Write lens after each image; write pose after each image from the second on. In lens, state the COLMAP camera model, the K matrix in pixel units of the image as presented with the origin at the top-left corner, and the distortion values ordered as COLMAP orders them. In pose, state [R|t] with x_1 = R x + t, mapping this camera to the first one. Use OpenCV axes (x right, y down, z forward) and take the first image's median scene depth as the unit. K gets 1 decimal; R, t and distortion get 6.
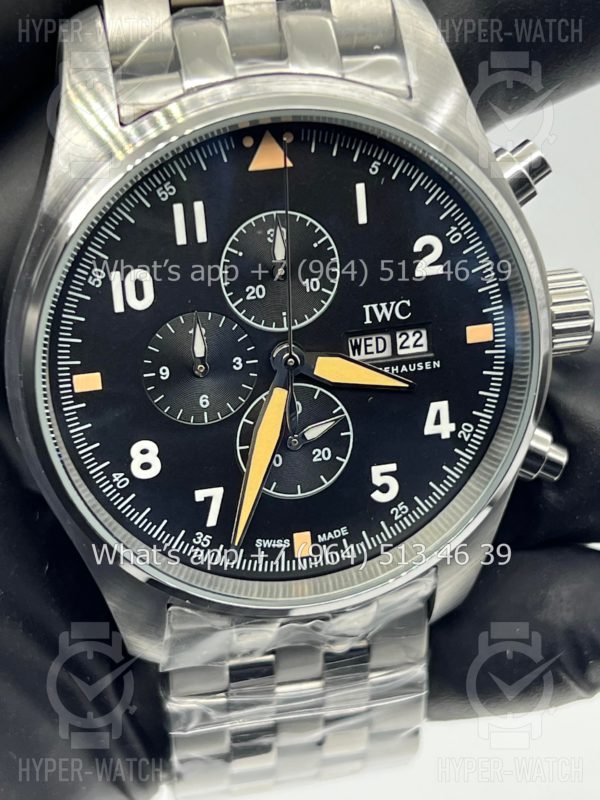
lens RADIAL K [[1996.7, 0, 301.8], [0, 1996.7, 394.6], [0, 0, 1]] dist [0.472327, 0.000000]
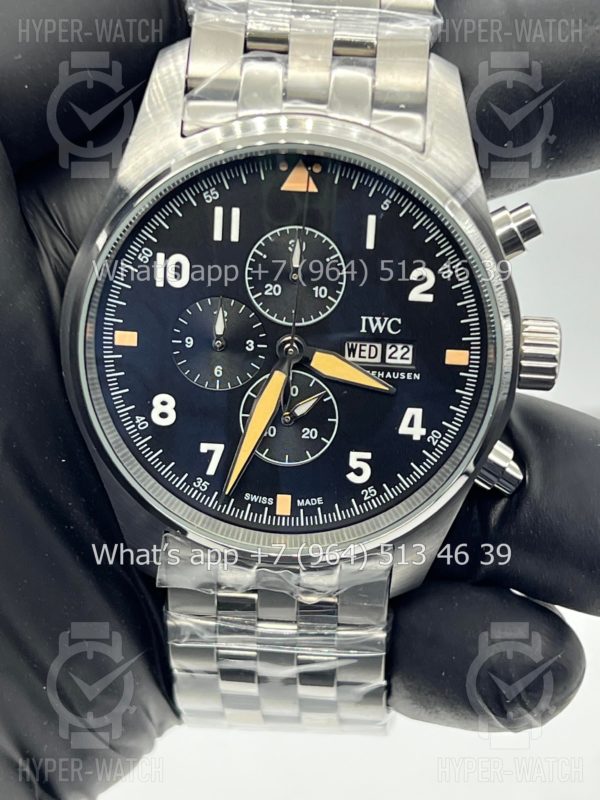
lens RADIAL K [[1996.7, 0, 293.4], [0, 1996.7, 395.3], [0, 0, 1]] dist [0.472327, 0.000000]
pose [[0.966844, 0.180767, -0.180380, 0.215334], [-0.182238, 0.983217, 0.008521, -0.001006], [0.178893, 0.024634, 0.983560, -0.182082]]
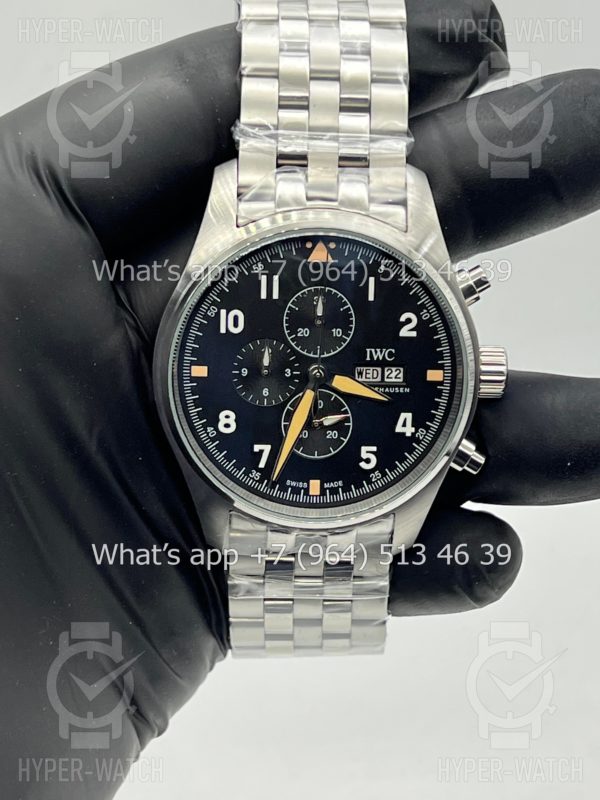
lens RADIAL K [[1996.7, 0, 300.0], [0, 1996.7, 396.3], [0, 0, 1]] dist [0.472327, 0.000000]
pose [[0.982384, 0.132836, -0.131437, 0.202062], [-0.140808, 0.988601, -0.053306, 0.092555], [0.122858, 0.070874, 0.989890, -0.670996]]
